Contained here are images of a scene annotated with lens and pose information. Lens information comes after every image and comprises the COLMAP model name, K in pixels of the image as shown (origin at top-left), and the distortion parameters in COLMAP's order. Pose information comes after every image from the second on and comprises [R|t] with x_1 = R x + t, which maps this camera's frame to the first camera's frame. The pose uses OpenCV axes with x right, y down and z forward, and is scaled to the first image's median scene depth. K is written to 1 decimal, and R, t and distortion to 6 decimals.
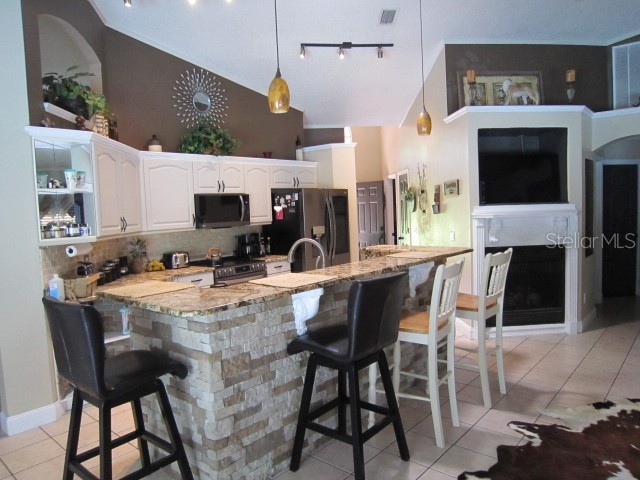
lens RADIAL K [[456.5, 0, 316.9], [0, 456.5, 232.5], [0, 0, 1]] dist [-0.066651, 0.025426]
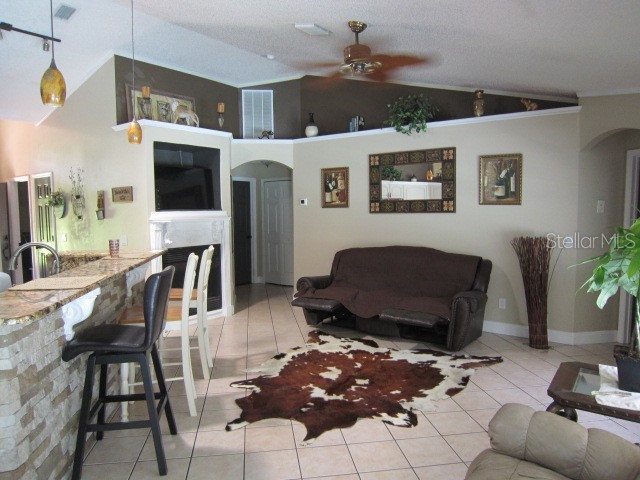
lens RADIAL K [[456.5, 0, 321.0], [0, 456.5, 233.7], [0, 0, 1]] dist [-0.066651, 0.025426]
pose [[0.642366, -0.017823, 0.766191, -0.223250], [0.032590, 0.999460, -0.004073, 0.012071], [-0.765705, 0.027587, 0.642600, -0.008936]]
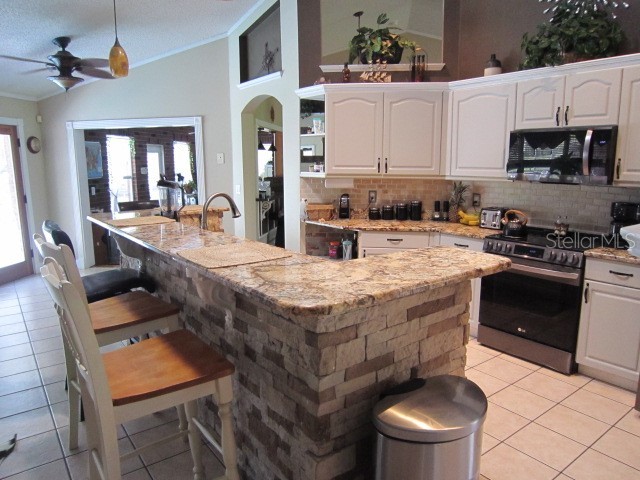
lens RADIAL K [[456.5, 0, 322.6], [0, 456.5, 242.9], [0, 0, 1]] dist [-0.066651, 0.025426]
pose [[-0.183217, 0.222472, -0.957569, 0.516032], [-0.042317, 0.971369, 0.233775, -0.069250], [0.982161, 0.083353, -0.168557, 0.886783]]
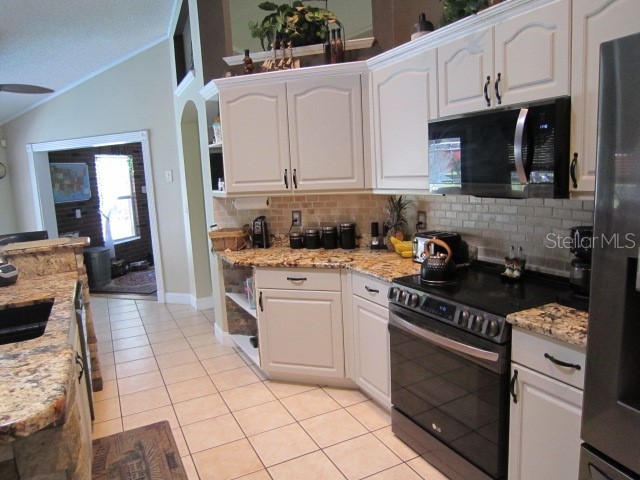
lens RADIAL K [[456.5, 0, 323.5], [0, 456.5, 241.3], [0, 0, 1]] dist [-0.066651, 0.025426]
pose [[-0.354099, 0.207268, -0.911950, 0.236901], [0.015610, 0.976305, 0.215833, -0.068141], [0.935078, 0.062191, -0.348945, 1.119281]]
